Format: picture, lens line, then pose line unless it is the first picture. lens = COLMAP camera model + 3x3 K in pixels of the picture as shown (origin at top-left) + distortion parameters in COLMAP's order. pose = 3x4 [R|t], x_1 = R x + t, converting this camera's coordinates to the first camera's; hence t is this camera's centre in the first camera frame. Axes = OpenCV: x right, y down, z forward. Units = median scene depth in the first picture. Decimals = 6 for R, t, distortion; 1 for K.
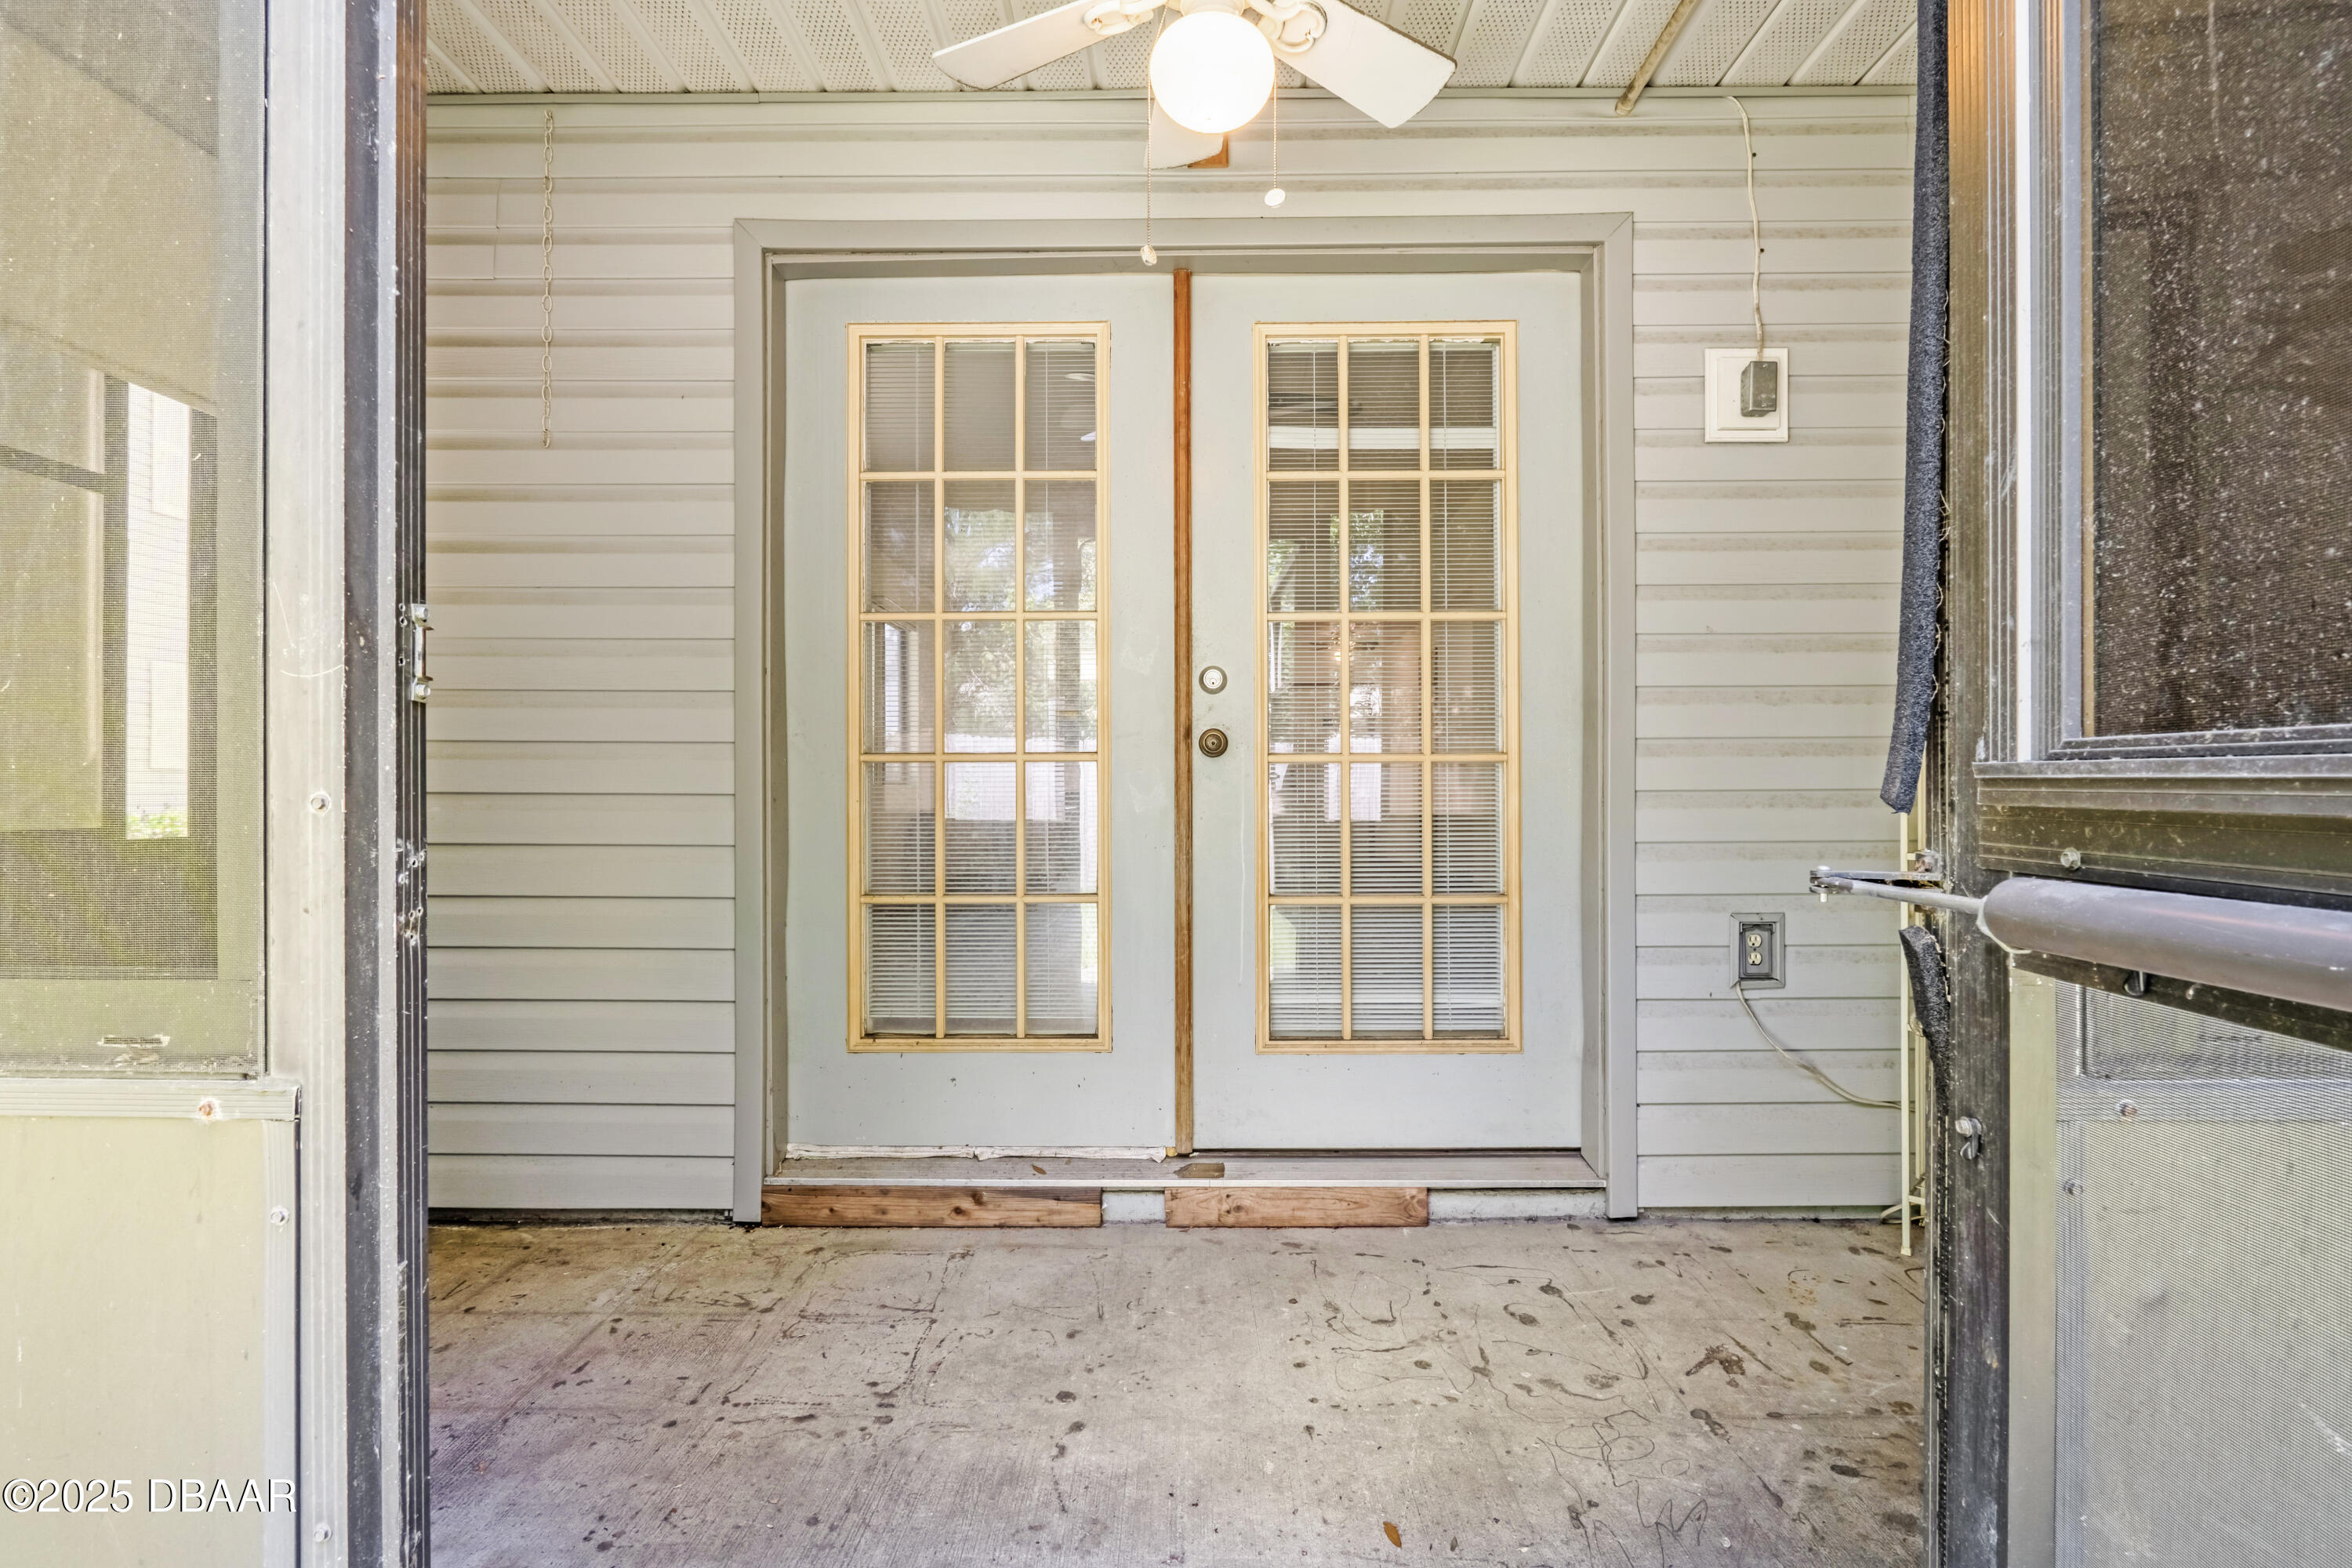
lens RADIAL K [[1085.4, 0, 1202.9], [0, 1085.4, 797.9], [0, 0, 1]] dist [-0.008400, 0.001560]
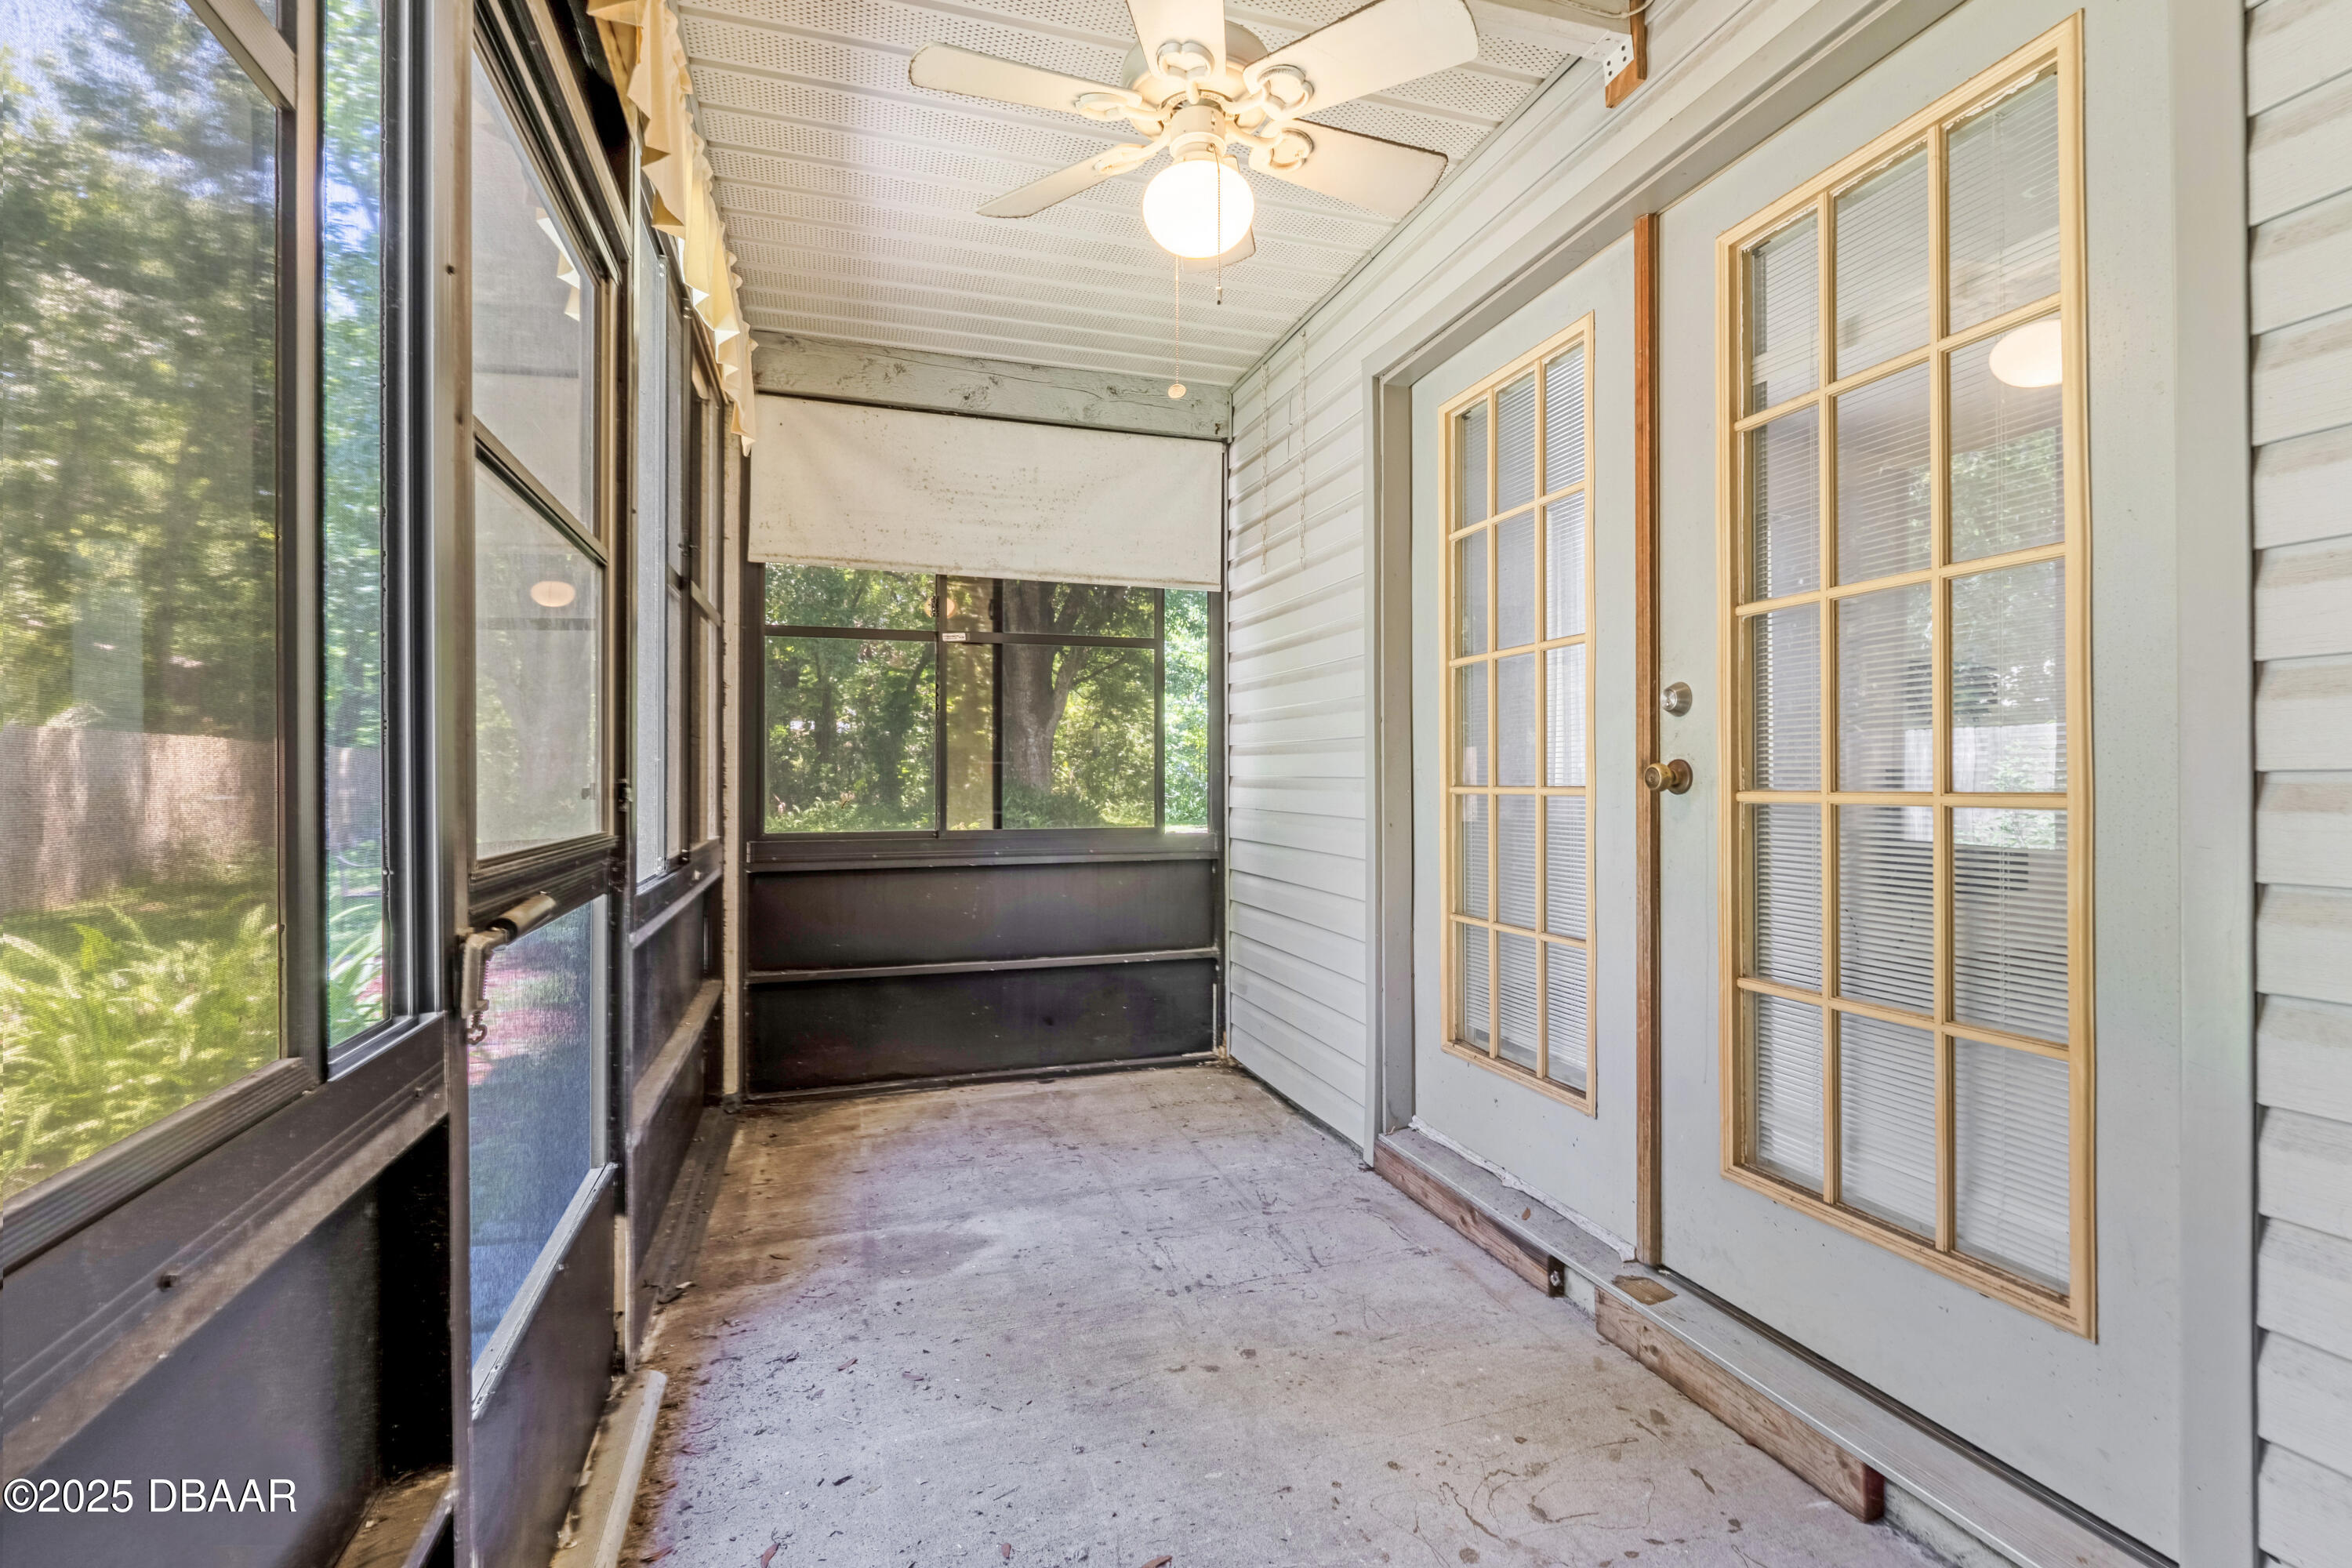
lens RADIAL K [[1085.4, 0, 1176.2], [0, 1085.4, 786.1], [0, 0, 1]] dist [-0.008400, 0.001560]
pose [[0.308452, 0.007503, -0.951210, 0.693241], [-0.004040, 0.999970, 0.006577, -0.049320], [0.951231, 0.001814, 0.308473, 0.406949]]
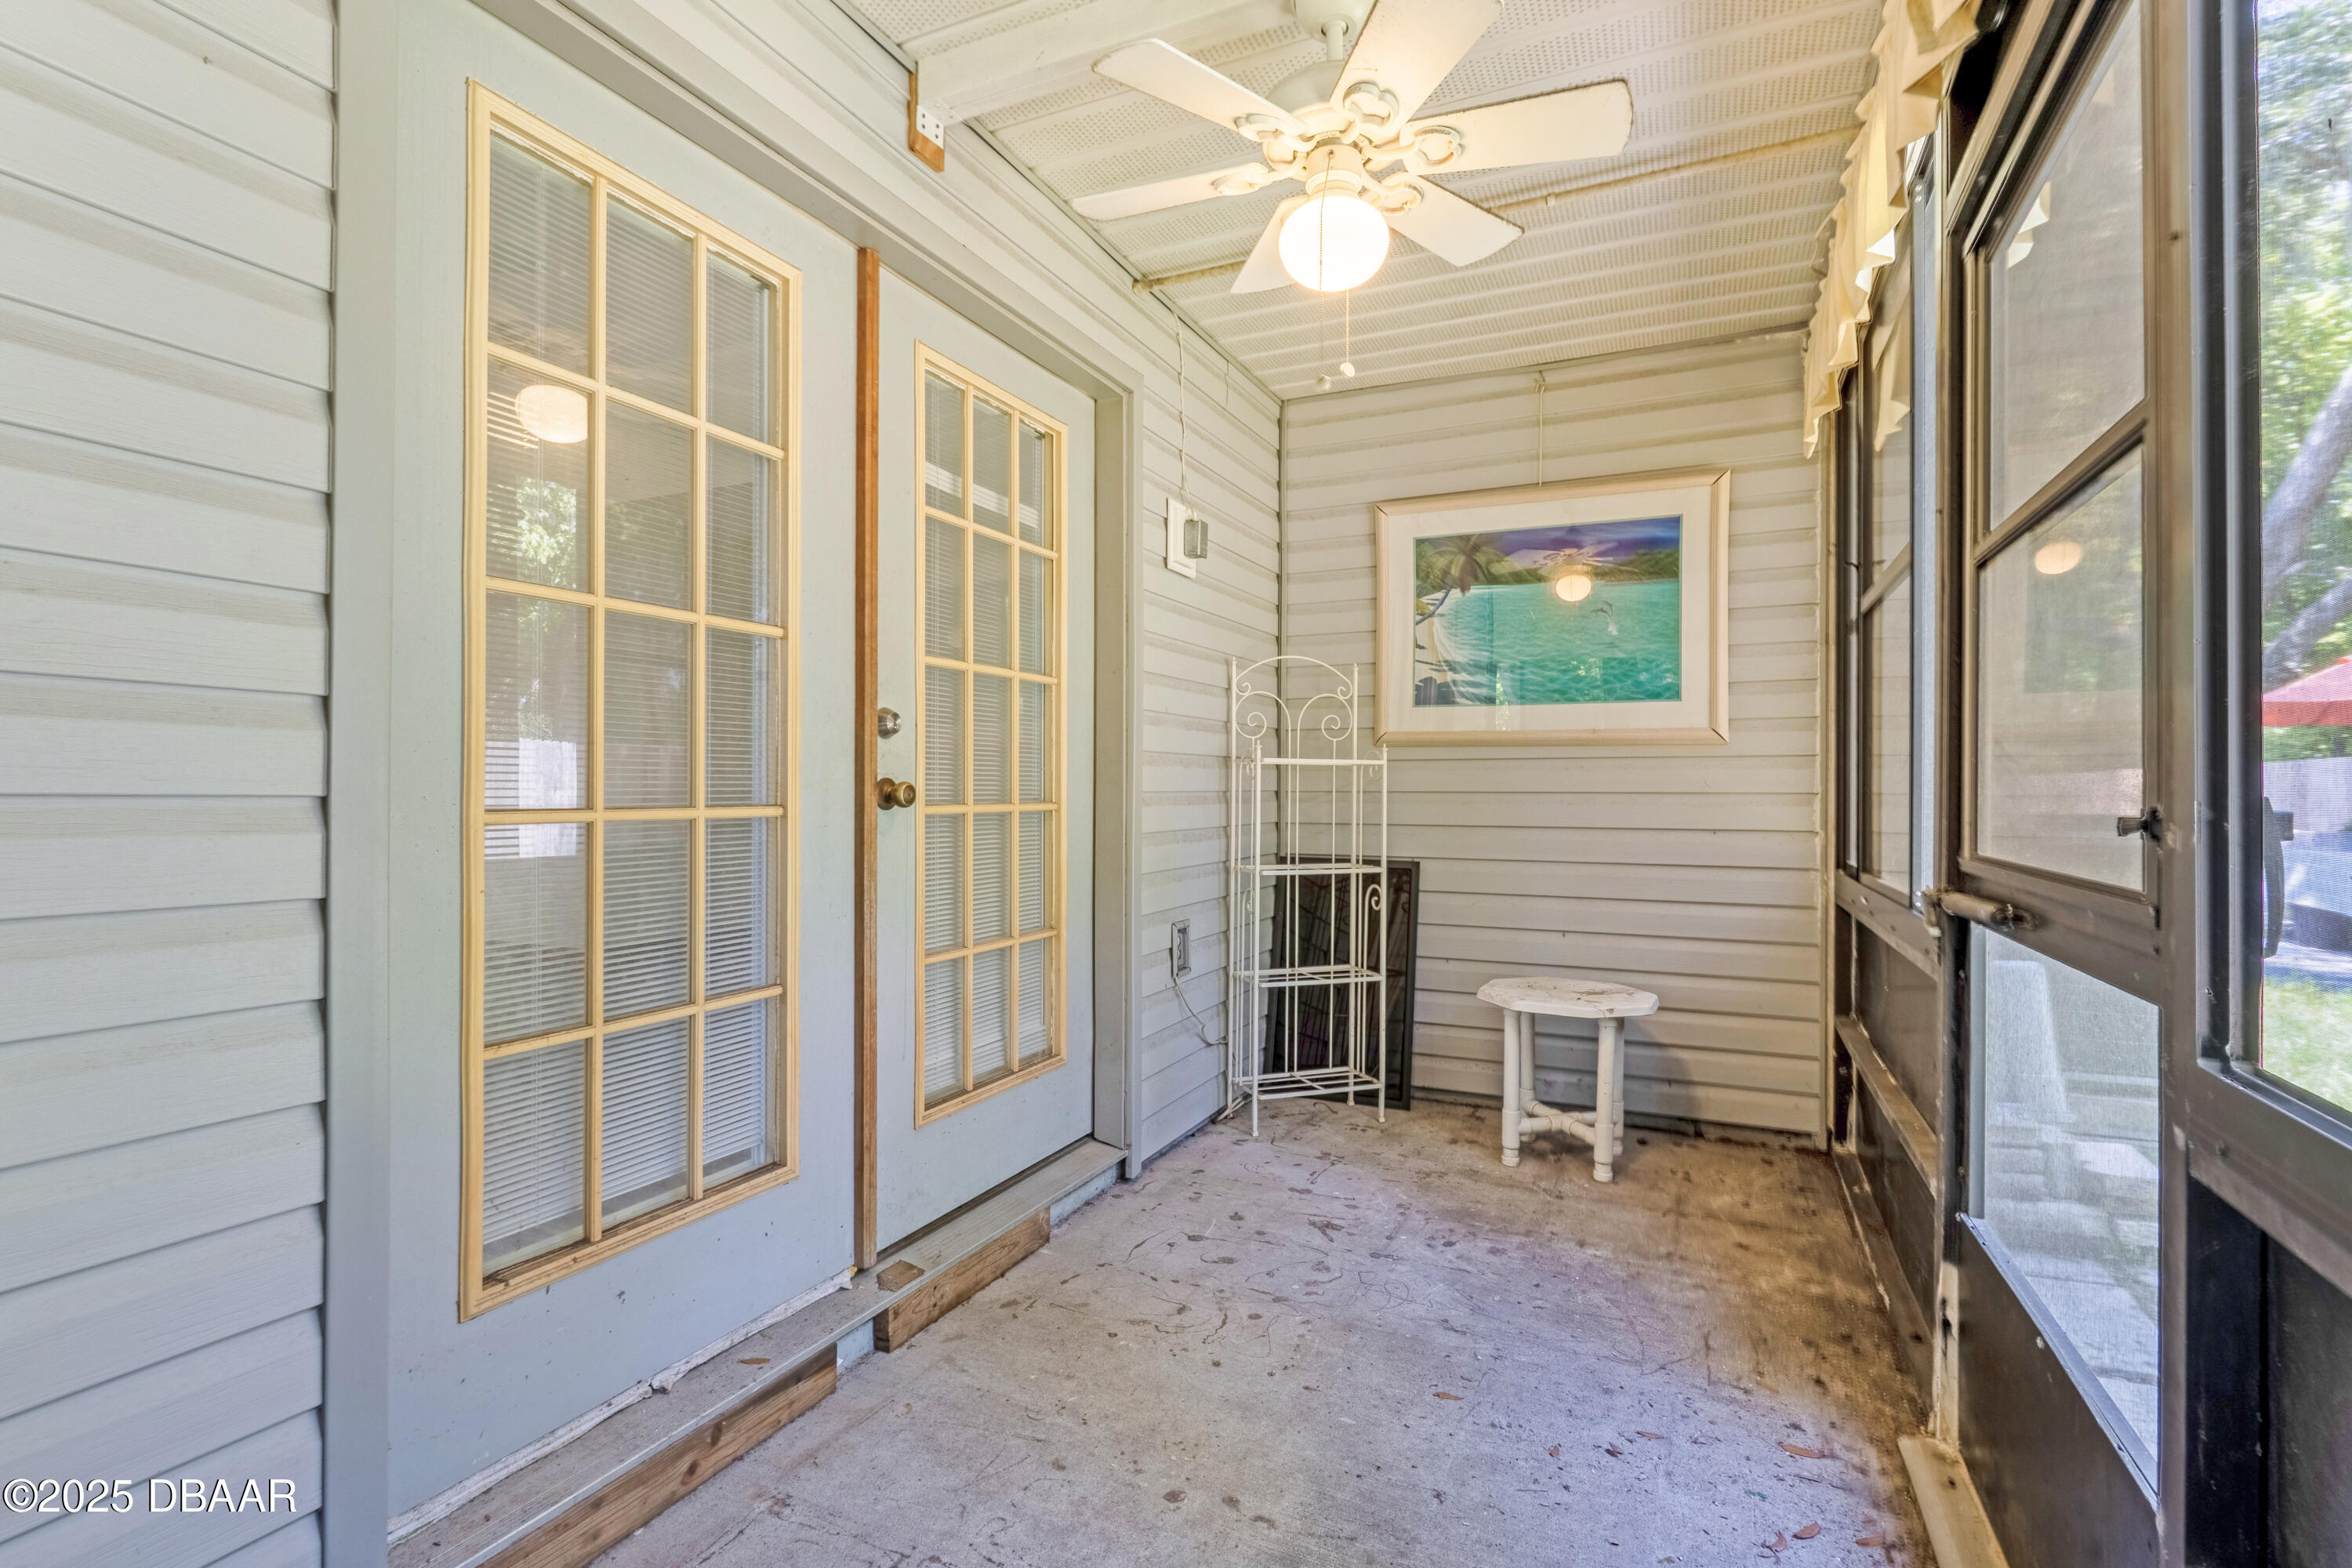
lens RADIAL K [[1085.4, 0, 1162.5], [0, 1085.4, 788.9], [0, 0, 1]] dist [-0.008400, 0.001560]
pose [[0.433046, 0.004126, 0.901362, -0.724880], [-0.000753, 0.999991, -0.004216, -0.053008], [-0.901372, 0.001147, 0.433045, 0.427525]]
